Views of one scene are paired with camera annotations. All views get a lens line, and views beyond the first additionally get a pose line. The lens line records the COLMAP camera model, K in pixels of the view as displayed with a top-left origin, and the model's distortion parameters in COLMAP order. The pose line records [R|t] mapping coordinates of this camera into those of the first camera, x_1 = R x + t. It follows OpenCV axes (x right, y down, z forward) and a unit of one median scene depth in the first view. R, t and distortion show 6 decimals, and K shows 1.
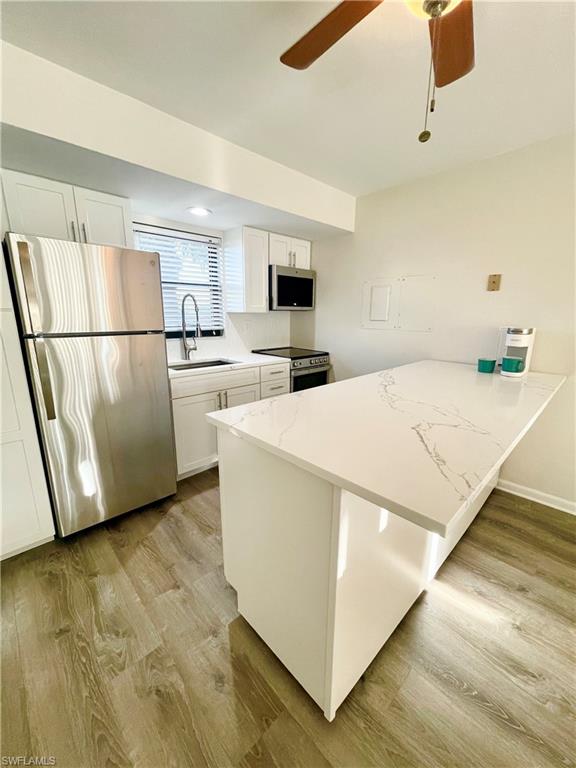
lens RADIAL K [[311.0, 0, 288.6], [0, 311.0, 385.2], [0, 0, 1]] dist [-0.001916, -0.000578]
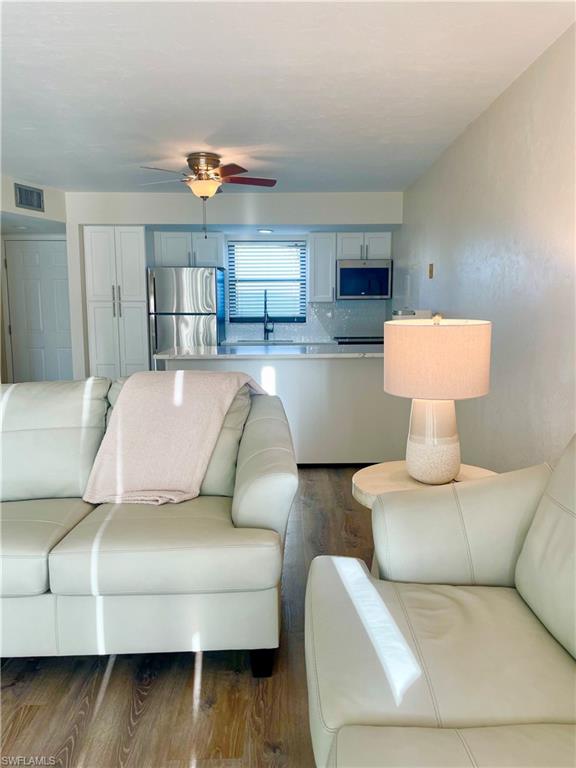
lens RADIAL K [[583.1, 0, 293.9], [0, 583.1, 380.4], [0, 0, 1]] dist [0.099932, -0.151348]
pose [[0.726371, 0.076019, -0.683086, 1.381249], [-0.146920, 0.988066, -0.046271, 0.174563], [0.671416, 0.133969, 0.728871, -0.623887]]
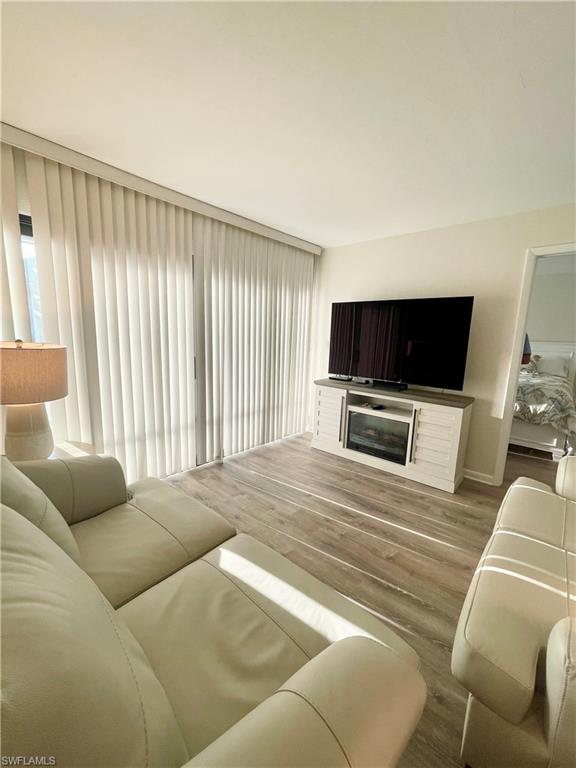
lens RADIAL K [[311.0, 0, 288.6], [0, 311.0, 385.2], [0, 0, 1]] dist [-0.001916, -0.000578]
pose [[-0.996374, -0.025604, -0.081135, 1.124775], [-0.055100, 0.920824, 0.386066, -0.005945], [0.064827, 0.389136, -0.918896, 0.045556]]
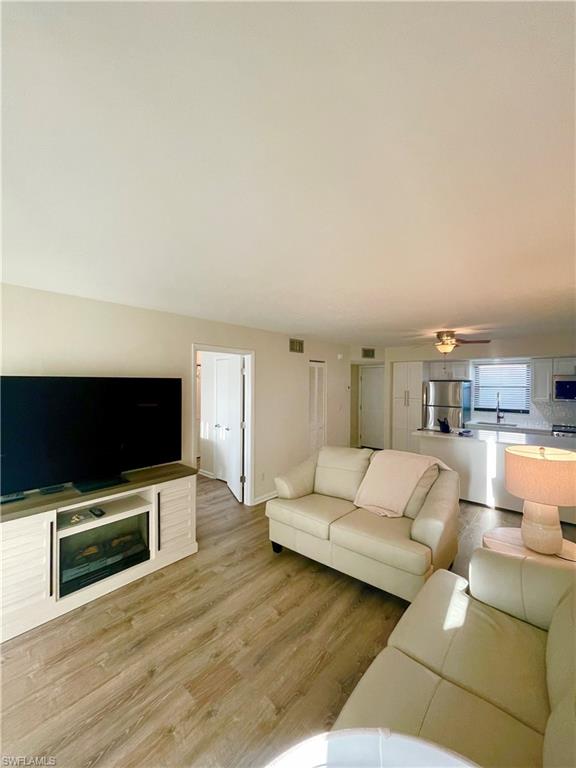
lens RADIAL K [[310.2, 0, 288.5], [0, 310.2, 385.8], [0, 0, 1]] dist [-0.001430, 0.000054]
pose [[0.081586, 0.004144, -0.996658, 1.614531], [-0.229487, 0.973200, -0.014739, 0.031949], [0.969886, 0.229922, 0.080350, -0.576550]]
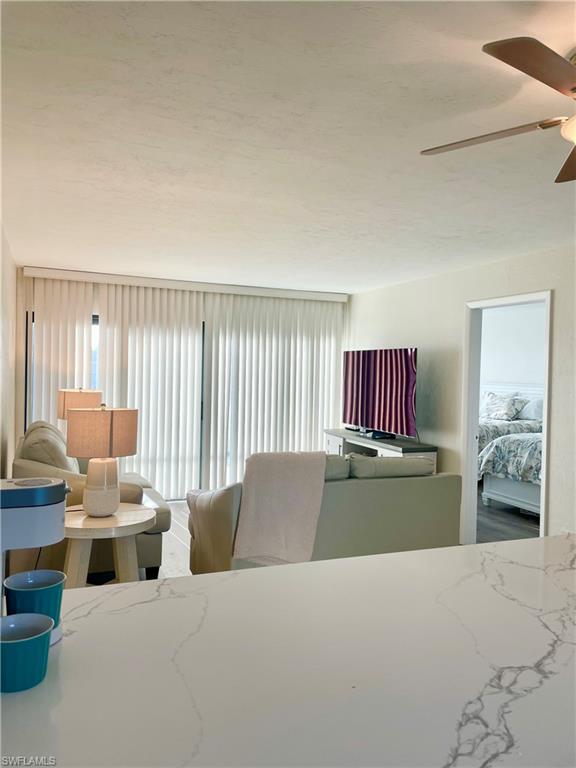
lens RADIAL K [[583.1, 0, 293.9], [0, 583.1, 380.4], [0, 0, 1]] dist [0.099932, -0.151348]
pose [[-0.929754, -0.036064, 0.366411, 0.201233], [0.054629, 0.970663, 0.234157, -0.277605], [-0.364106, 0.237725, -0.900507, 0.962463]]
